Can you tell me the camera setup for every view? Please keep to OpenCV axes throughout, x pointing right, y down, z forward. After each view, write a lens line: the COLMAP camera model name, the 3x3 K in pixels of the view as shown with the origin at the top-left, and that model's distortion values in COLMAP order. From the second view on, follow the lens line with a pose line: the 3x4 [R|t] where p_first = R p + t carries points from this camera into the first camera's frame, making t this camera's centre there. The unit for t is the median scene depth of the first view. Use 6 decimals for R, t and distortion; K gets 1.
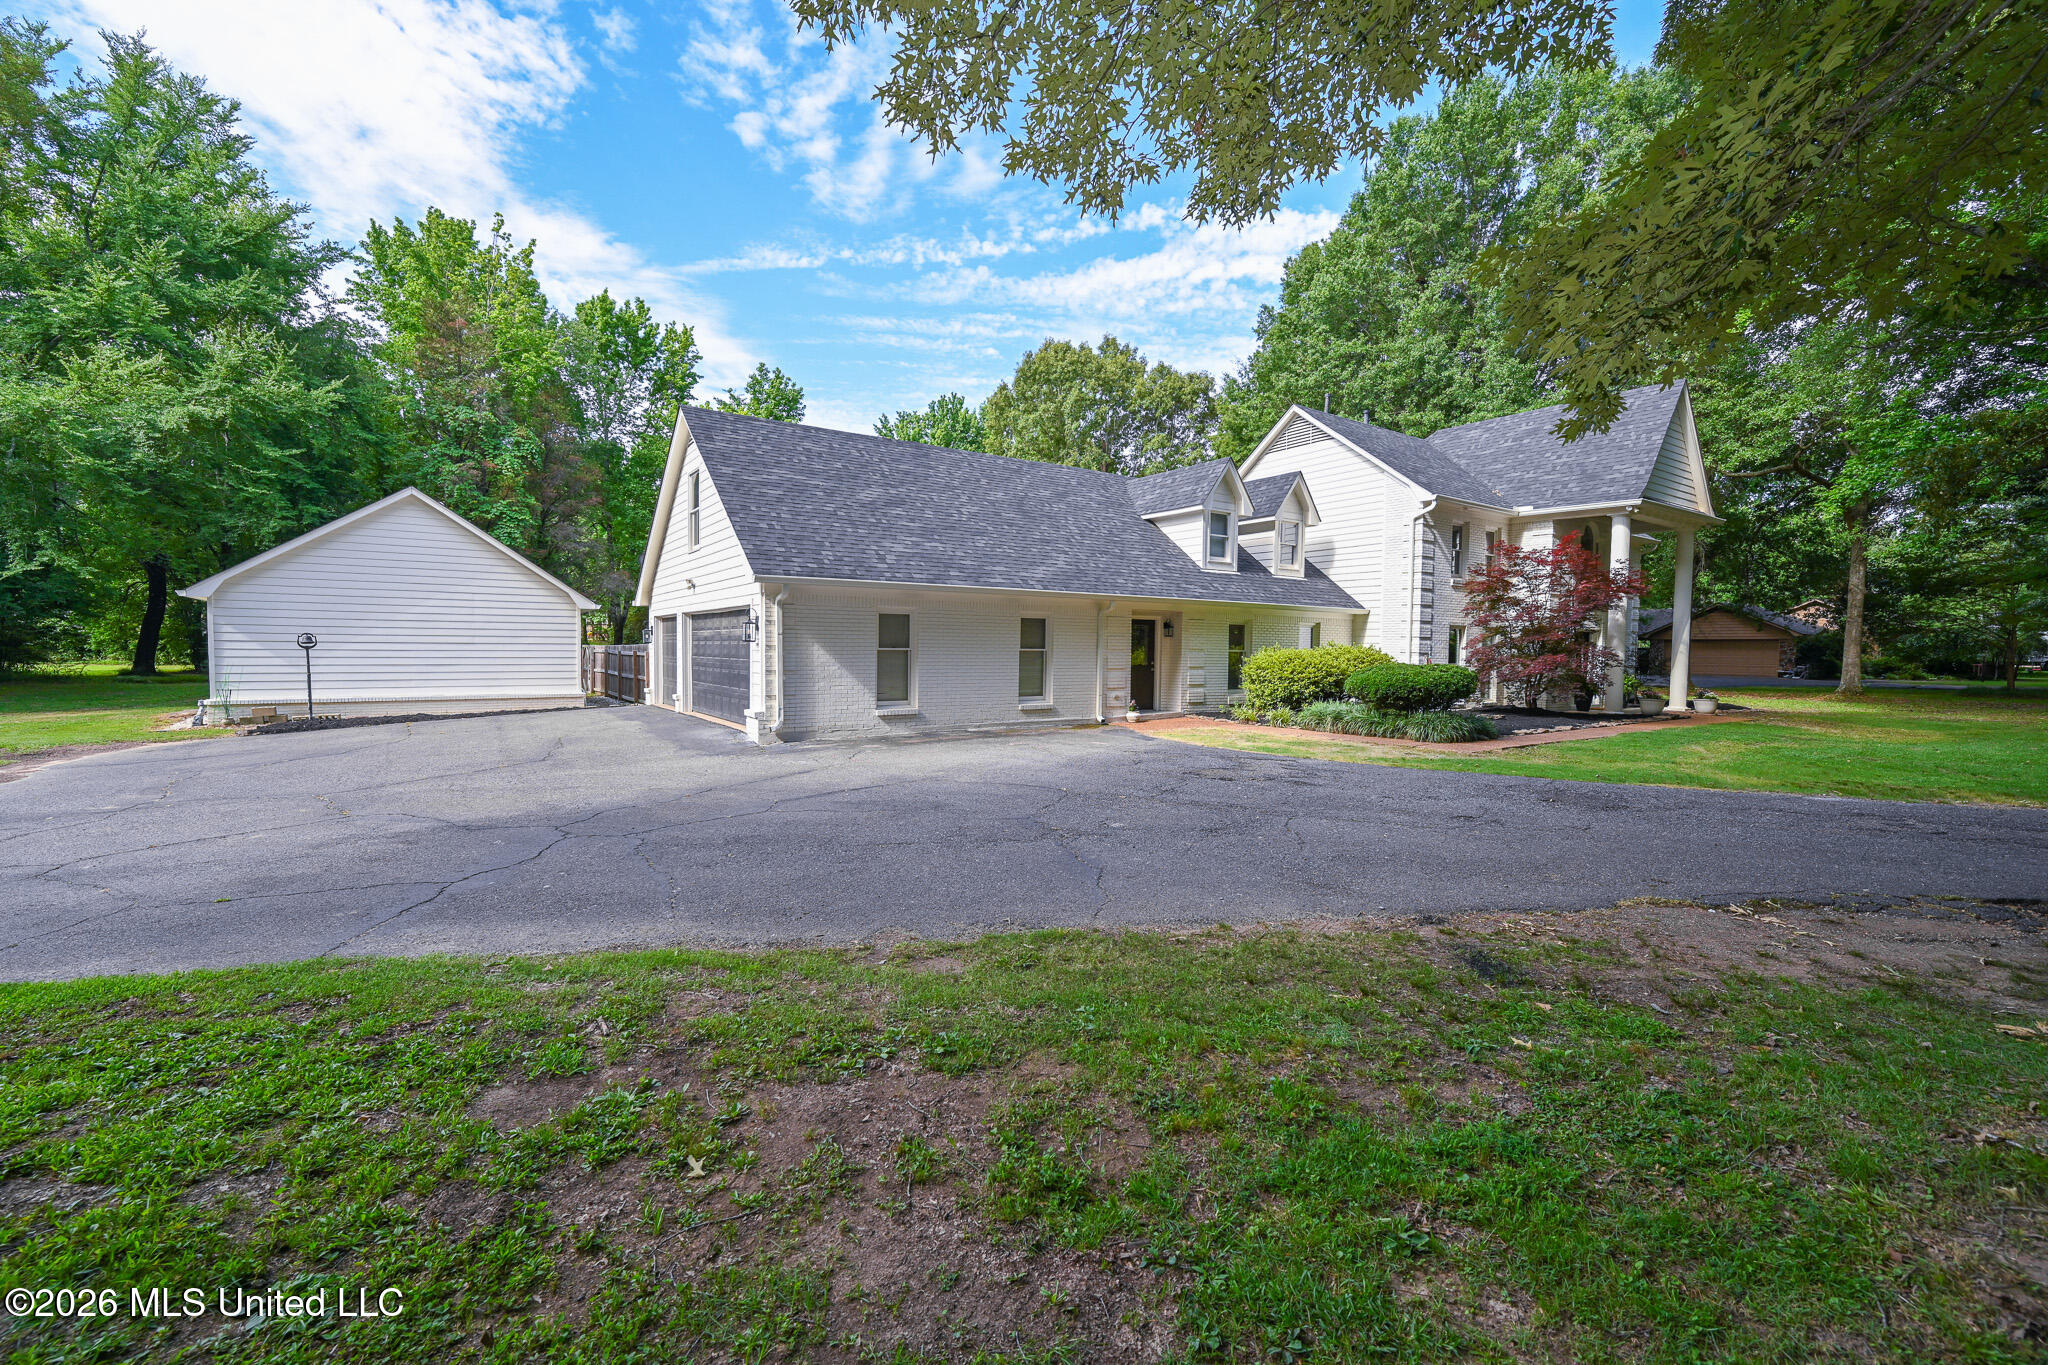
lens RADIAL K [[815.8, 0, 1044.0], [0, 815.8, 685.7], [0, 0, 1]] dist [-0.000344, 0.000414]
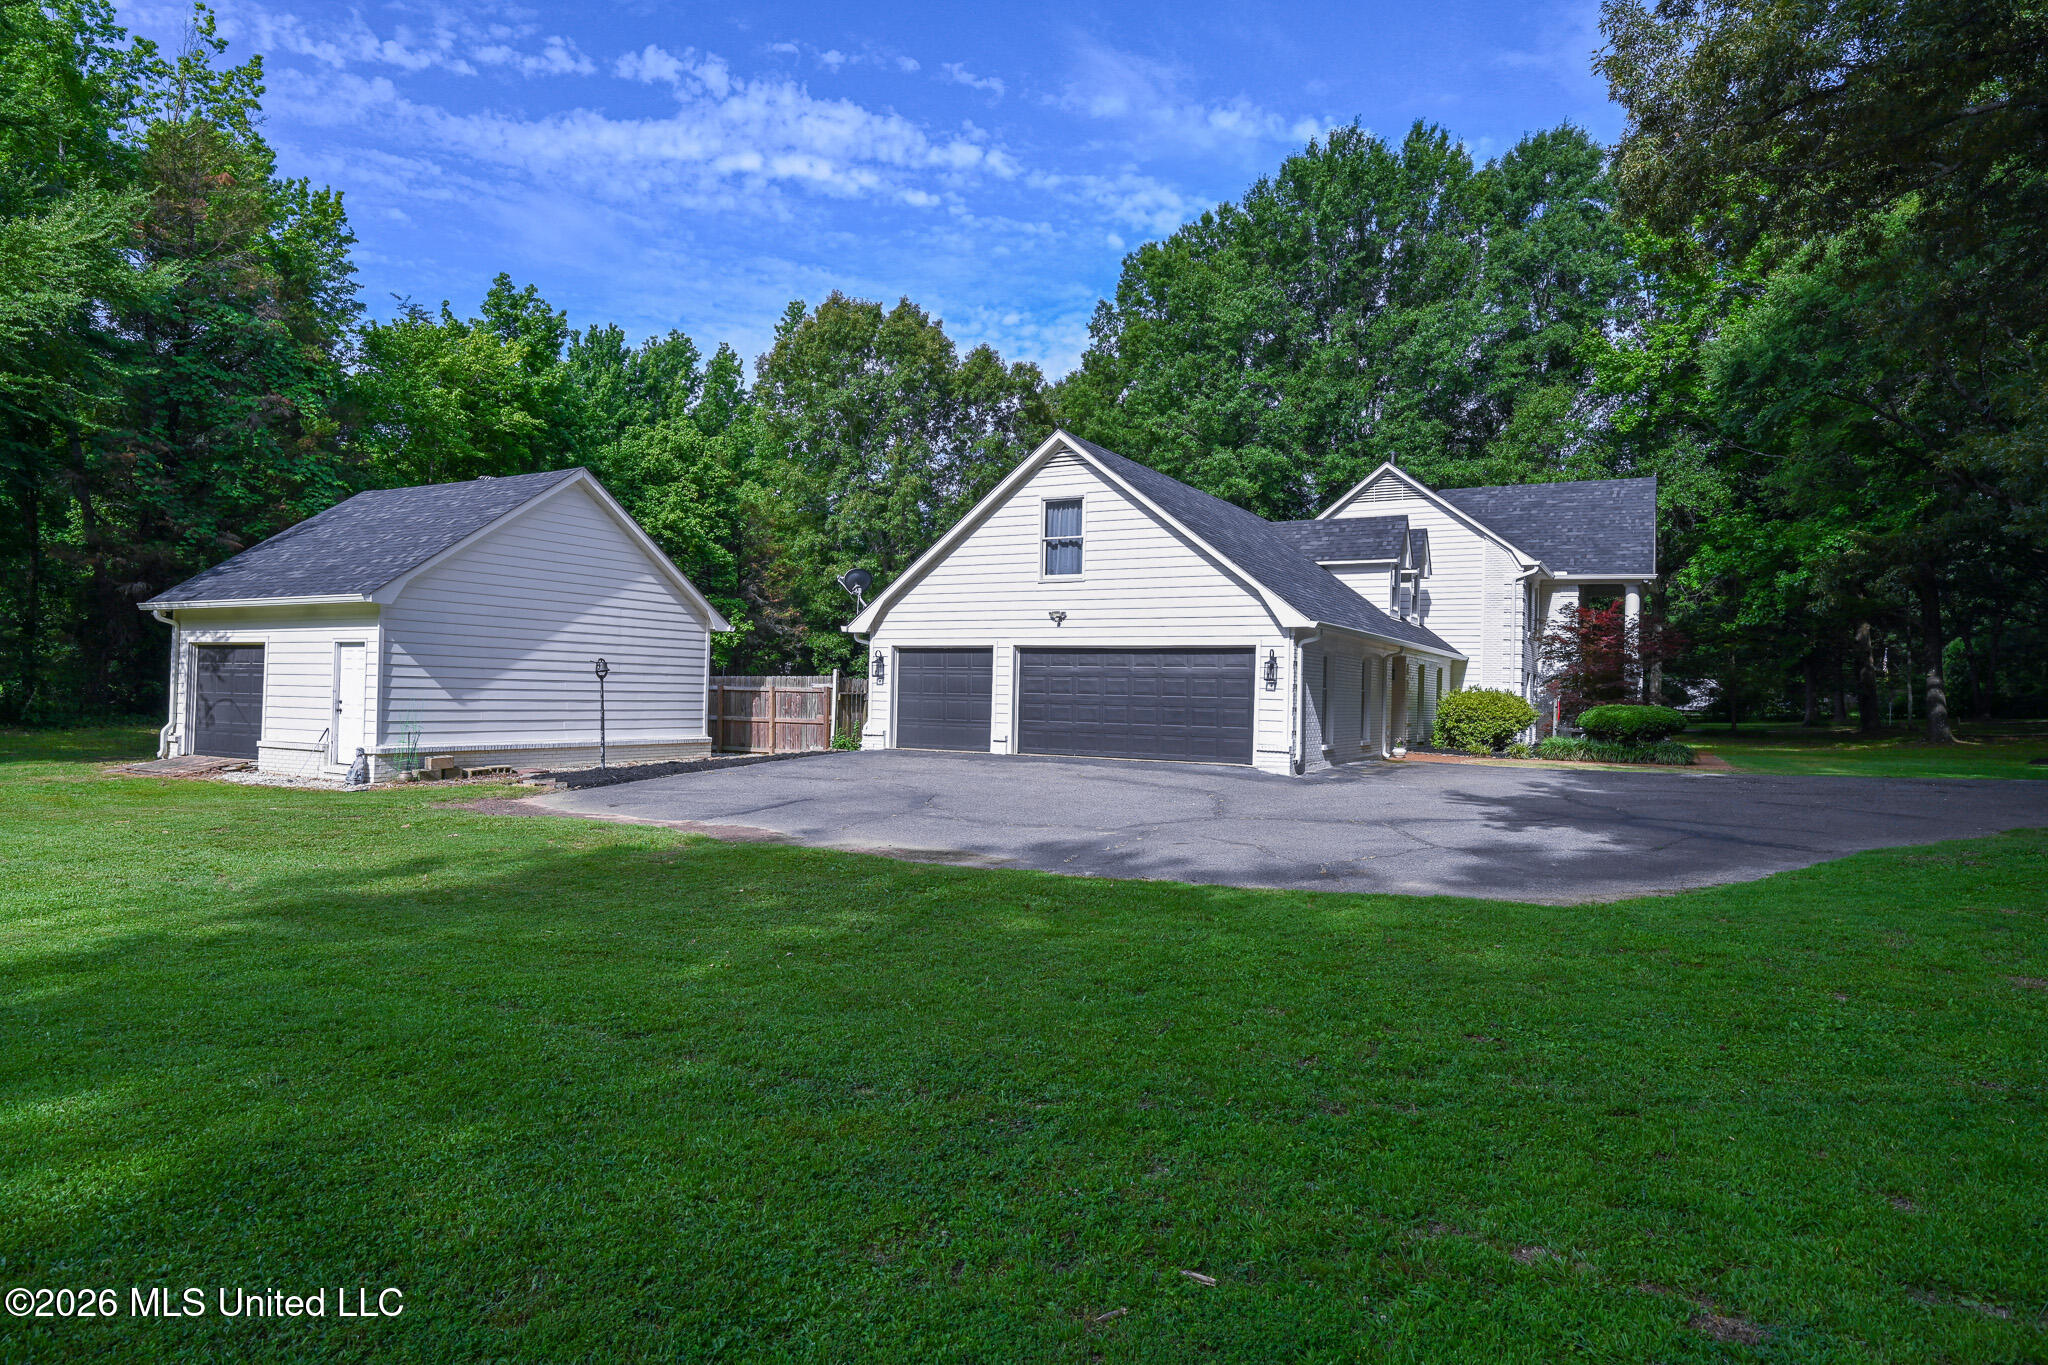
lens RADIAL K [[1168.0, 0, 1040.1], [0, 1168.0, 678.4], [0, 0, 1]] dist [0.016120, -0.005077]
pose [[0.897901, 0.015066, 0.439940, -0.301259], [0.010935, 0.998342, -0.056508, 0.007141], [-0.440063, 0.055549, 0.896247, -0.061172]]
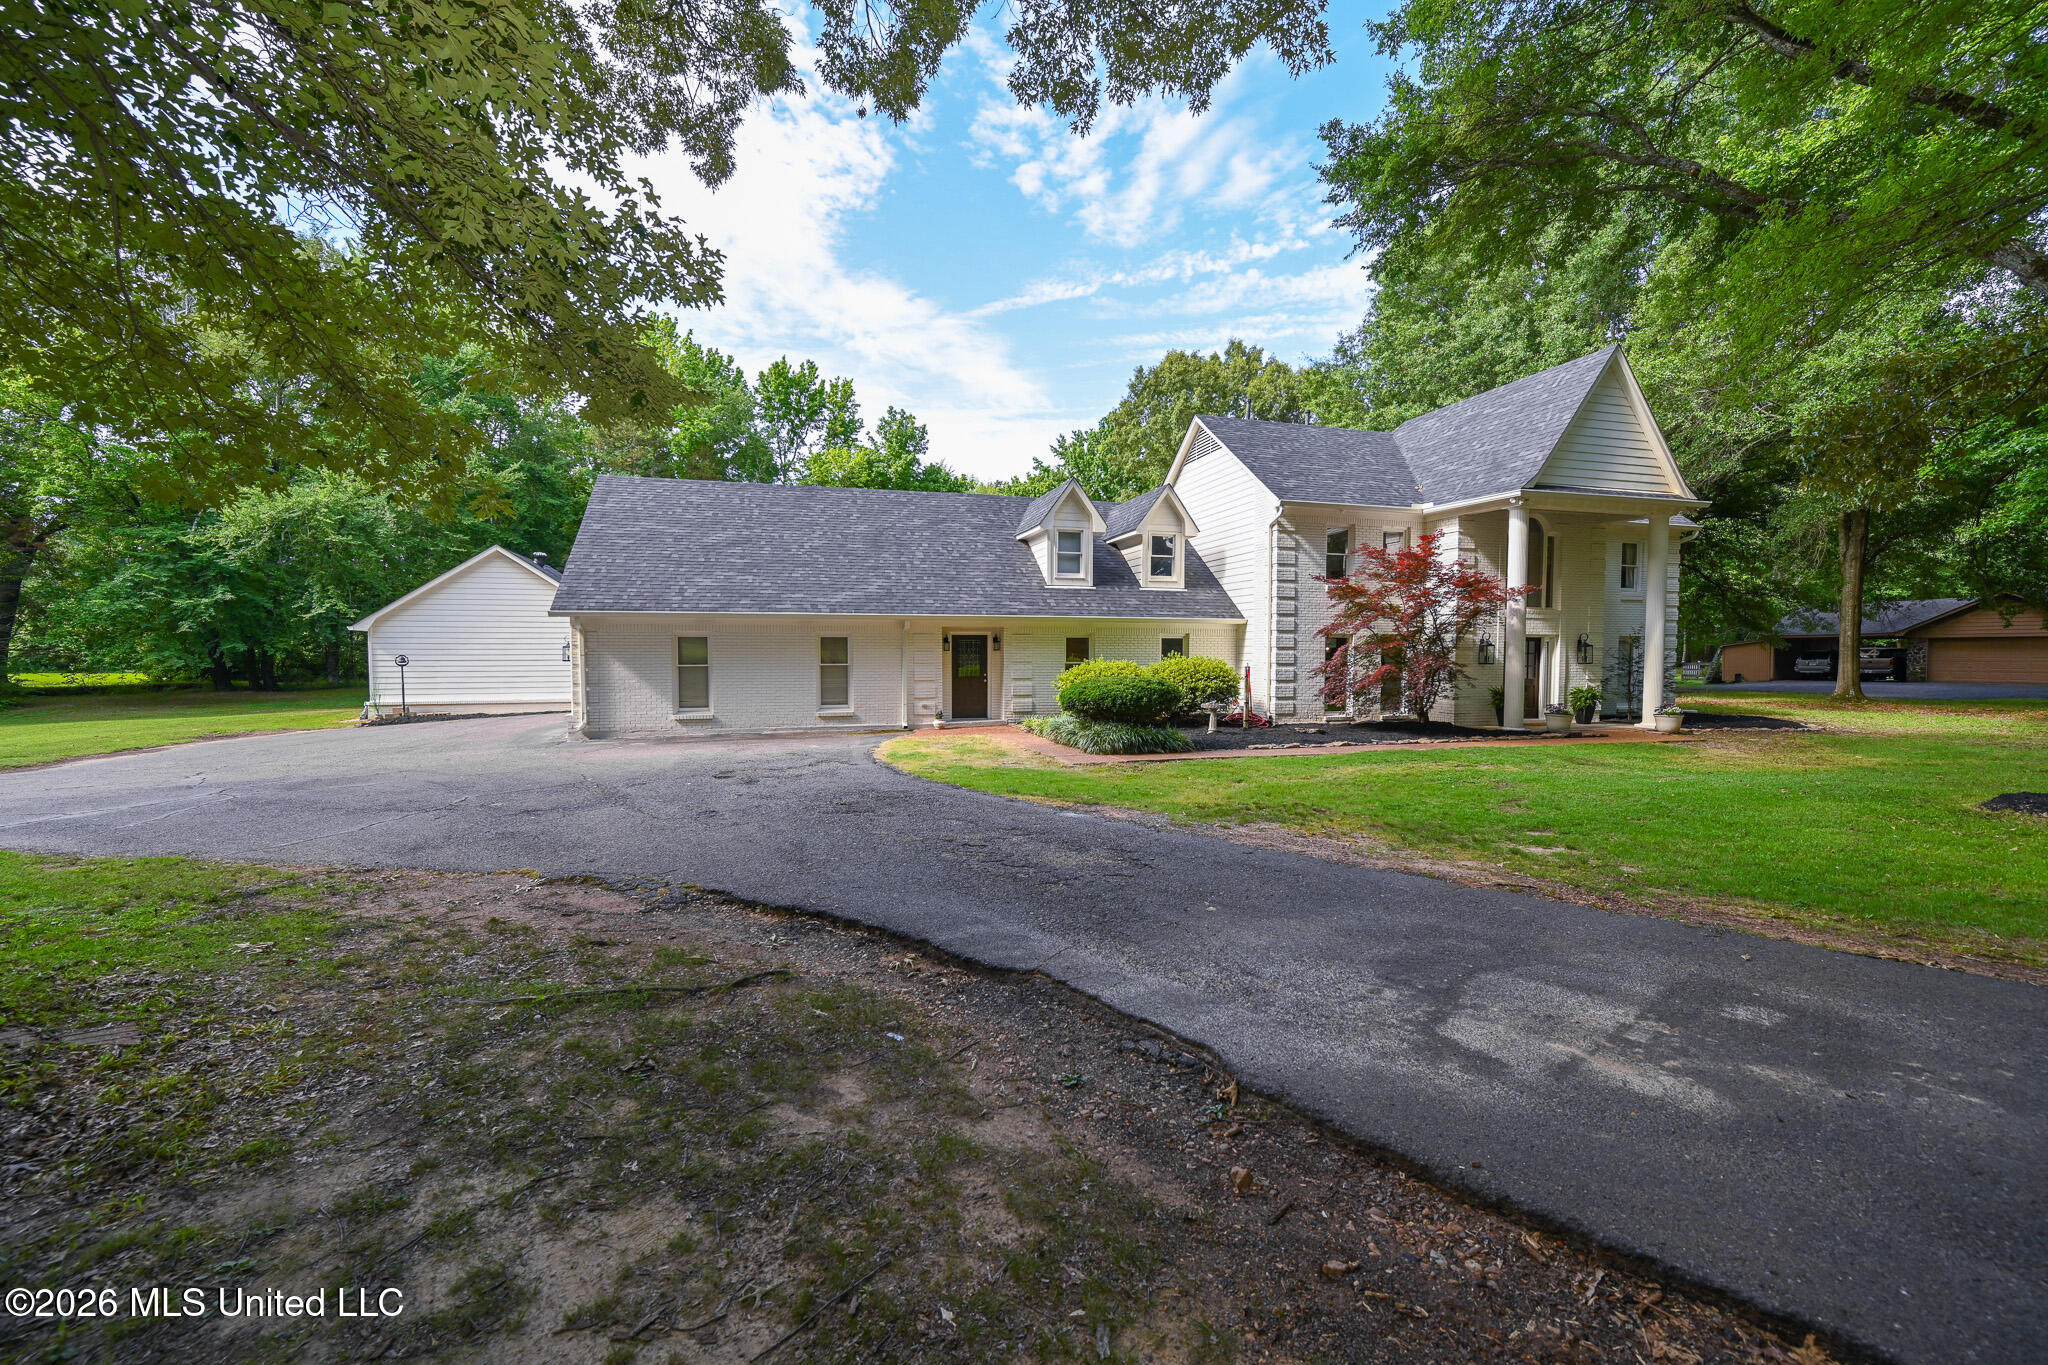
lens RADIAL K [[815.8, 0, 1068.3], [0, 815.8, 662.1], [0, 0, 1]] dist [-0.000344, 0.000414]
pose [[0.953550, -0.005431, -0.301187, 0.178460], [-0.005066, 0.999407, -0.034059, -0.002670], [0.301193, 0.034002, 0.952957, 0.003678]]
